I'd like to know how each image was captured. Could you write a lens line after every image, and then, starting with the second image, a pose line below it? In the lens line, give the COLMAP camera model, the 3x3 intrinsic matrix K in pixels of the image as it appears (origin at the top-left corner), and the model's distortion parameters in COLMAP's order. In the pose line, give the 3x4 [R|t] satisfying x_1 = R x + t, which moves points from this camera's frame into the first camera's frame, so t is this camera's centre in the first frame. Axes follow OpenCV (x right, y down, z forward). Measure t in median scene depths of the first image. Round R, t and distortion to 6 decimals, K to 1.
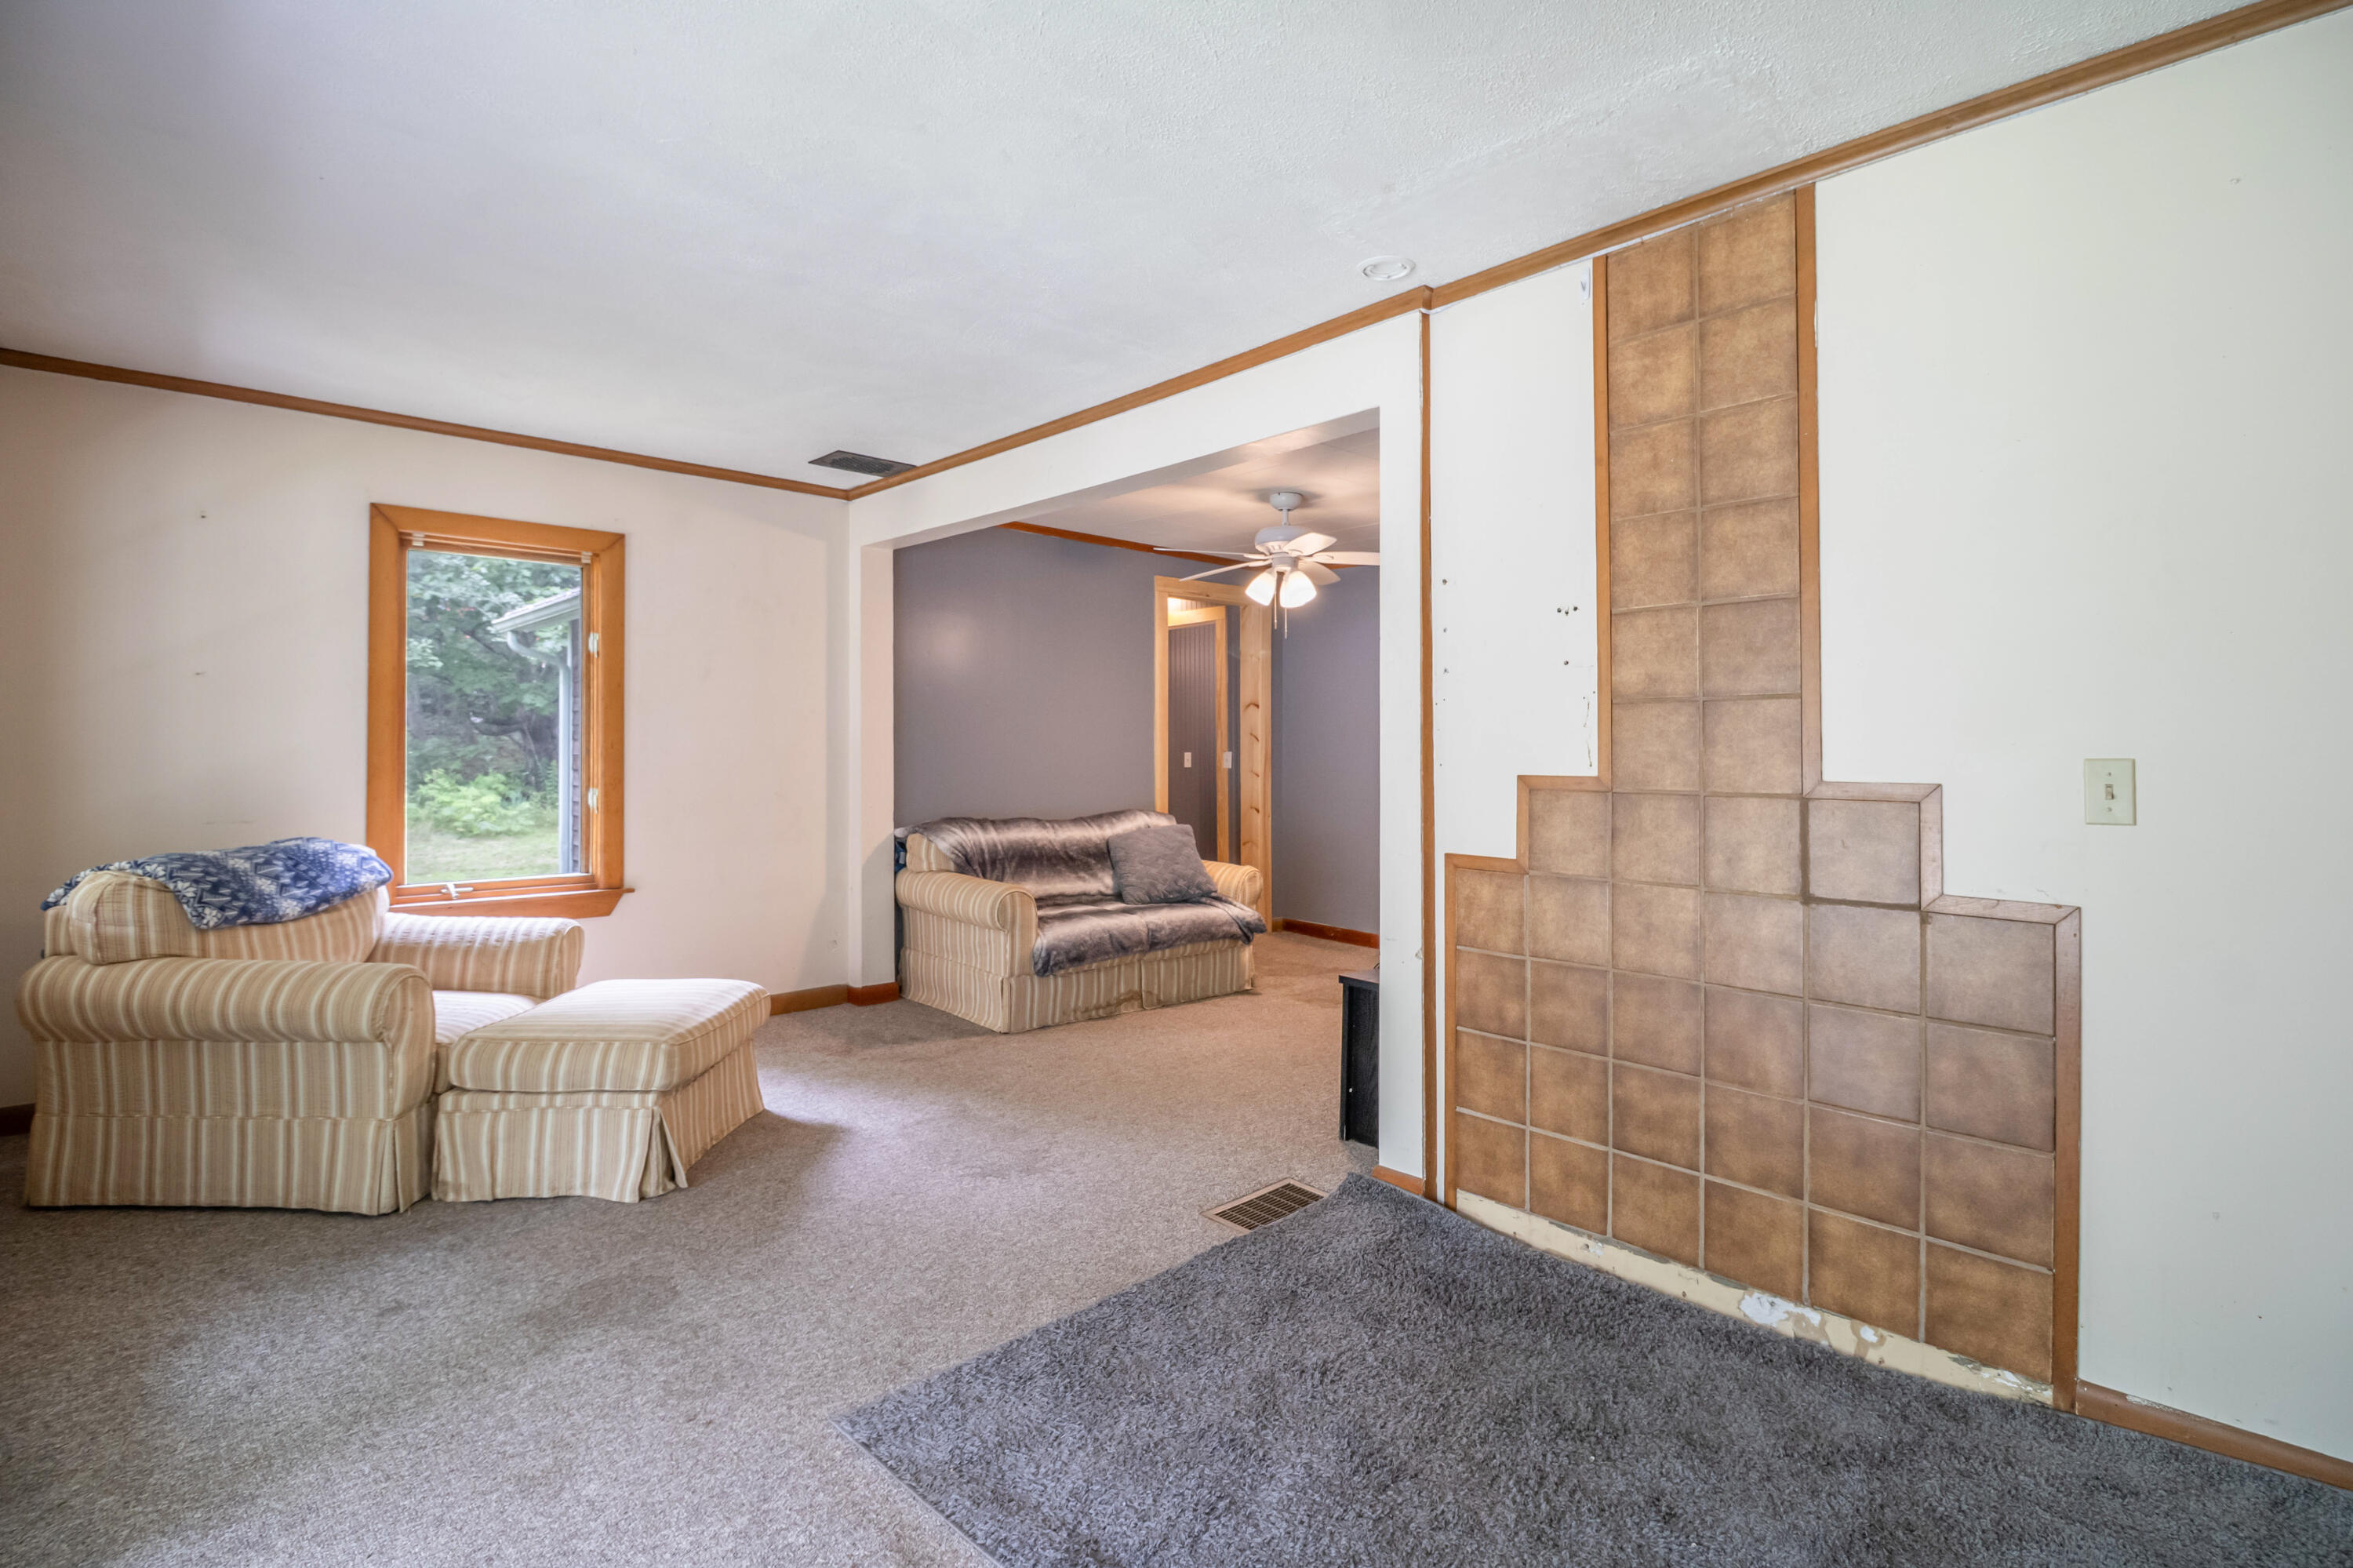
lens RADIAL K [[1128.4, 0, 1189.8], [0, 1128.4, 737.3], [0, 0, 1]] dist [-0.000291, -0.011217]
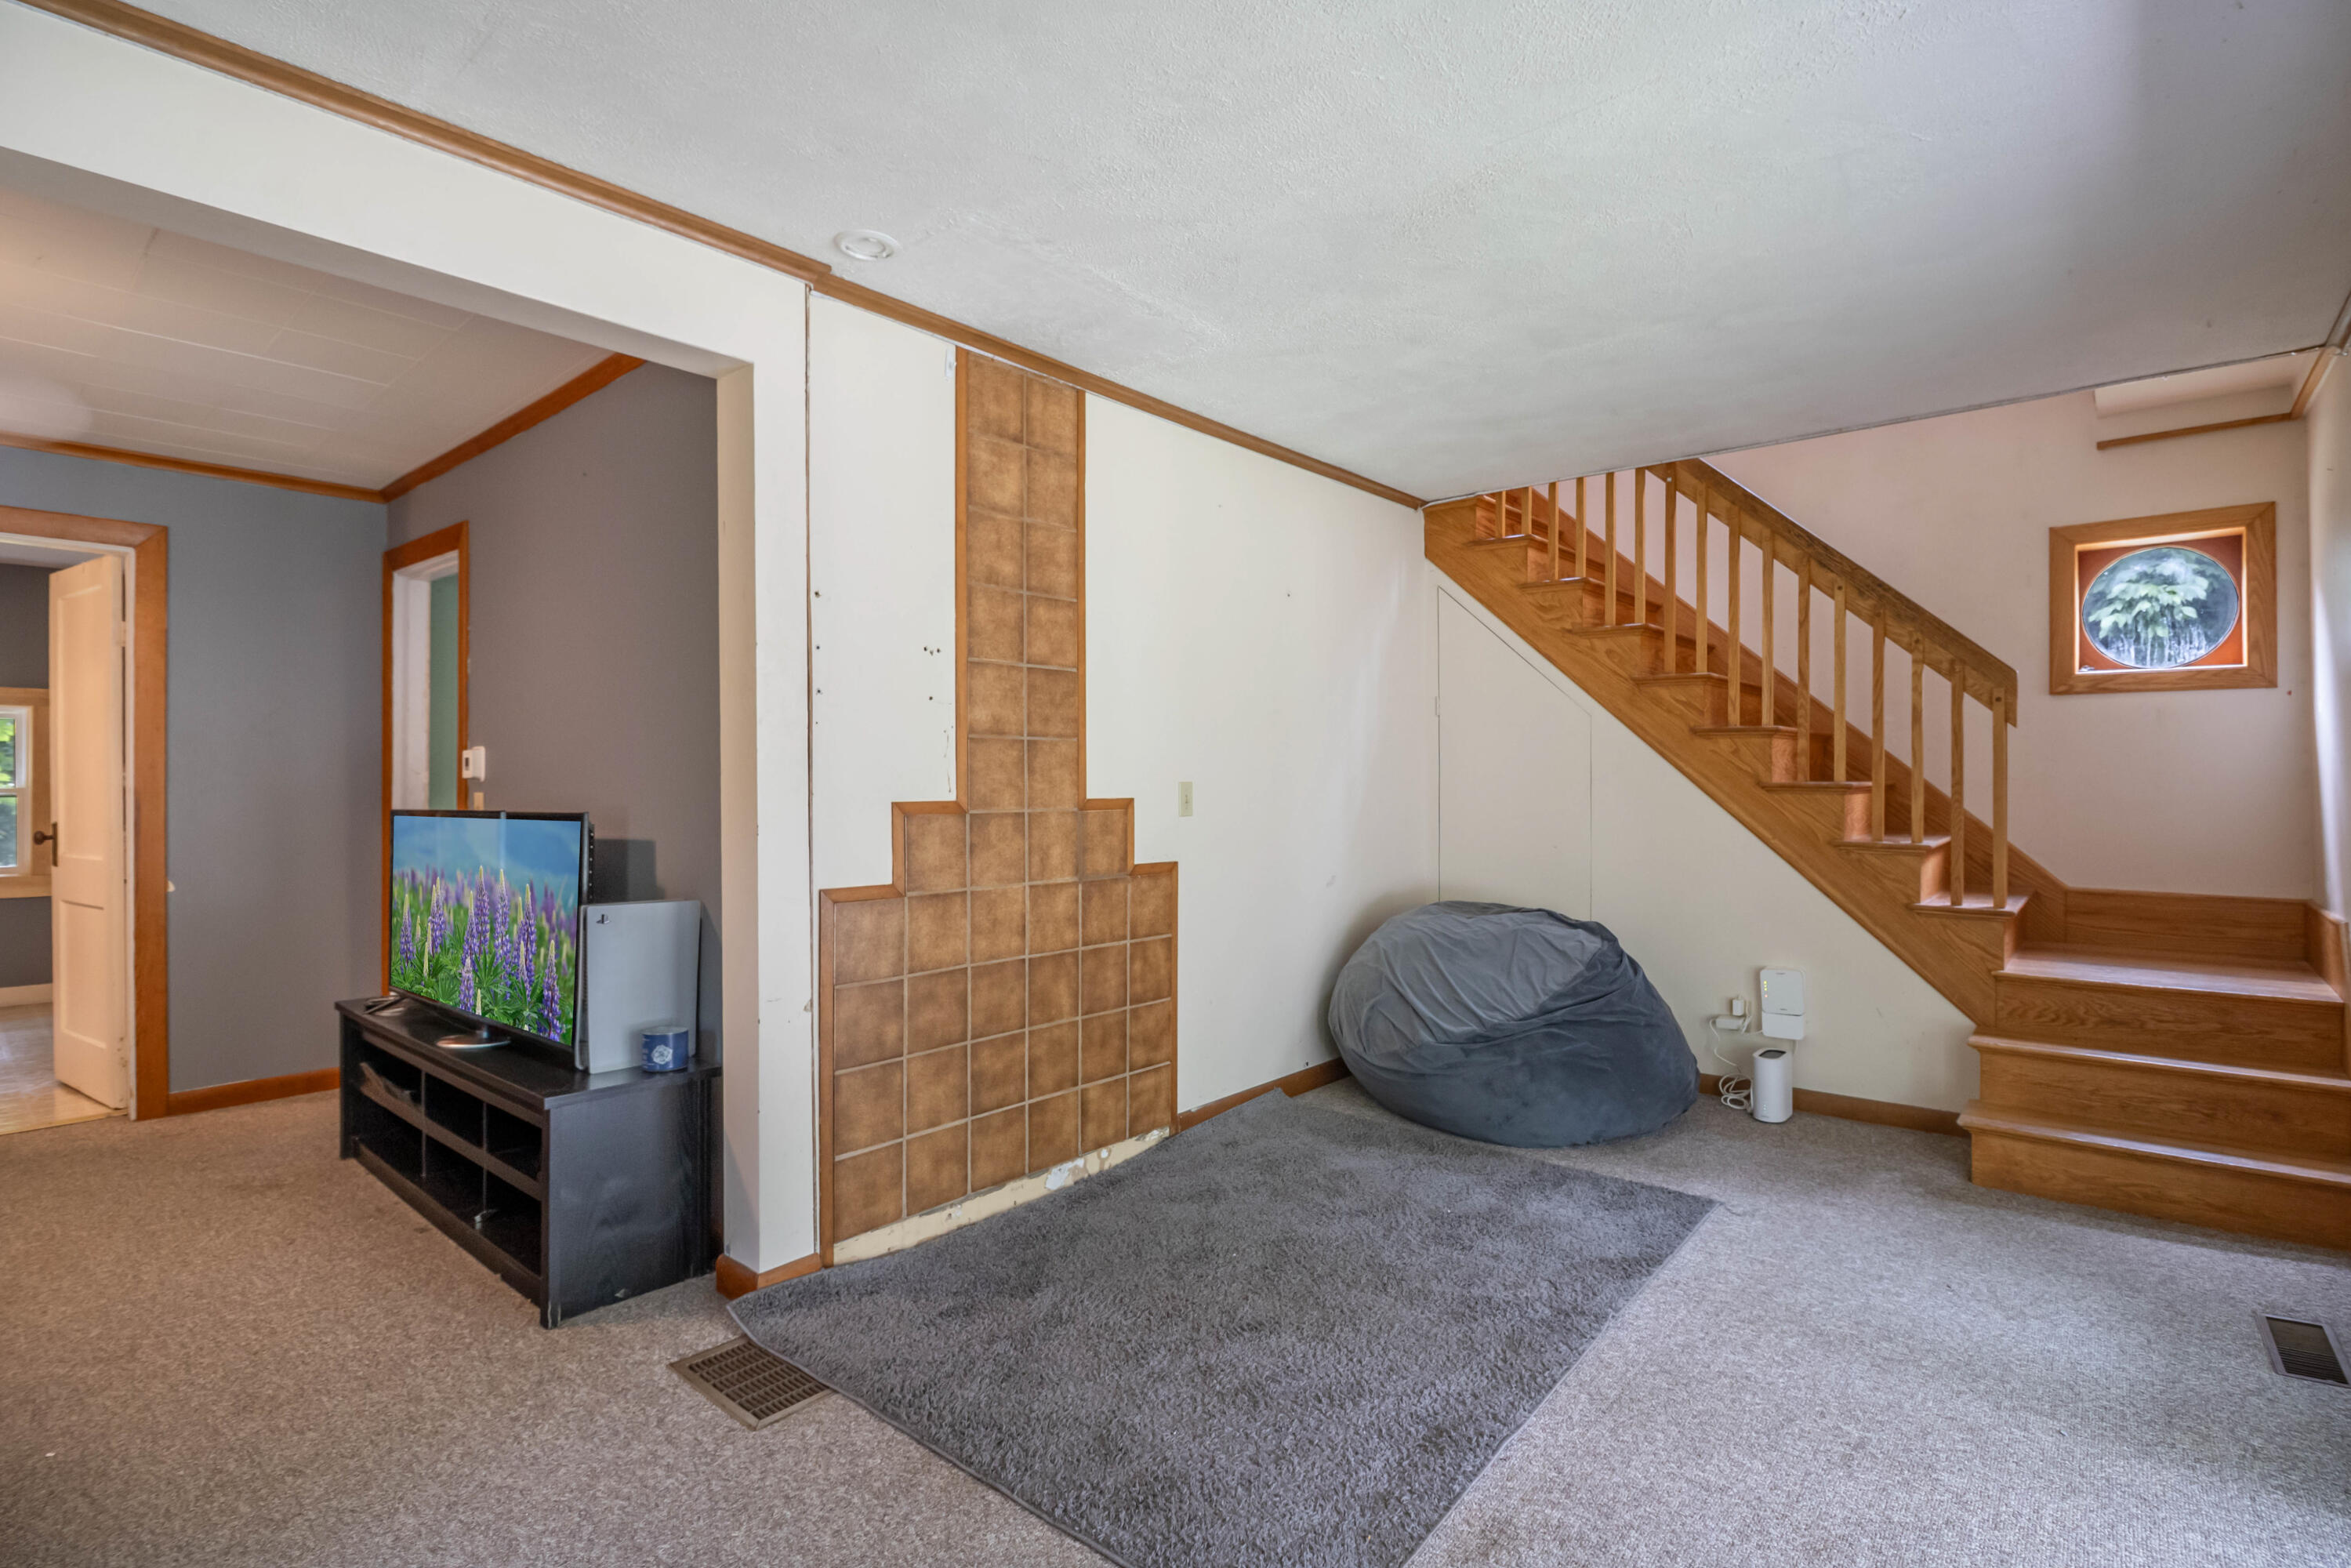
lens RADIAL K [[1126.3, 0, 1175.5], [0, 1126.3, 784.0], [0, 0, 1]] dist [-0.001949, -0.000443]
pose [[-0.109344, -0.003516, 0.993998, -0.828230], [-0.004376, 0.999986, 0.003056, 0.013788], [-0.993994, -0.004015, -0.109357, 0.934553]]
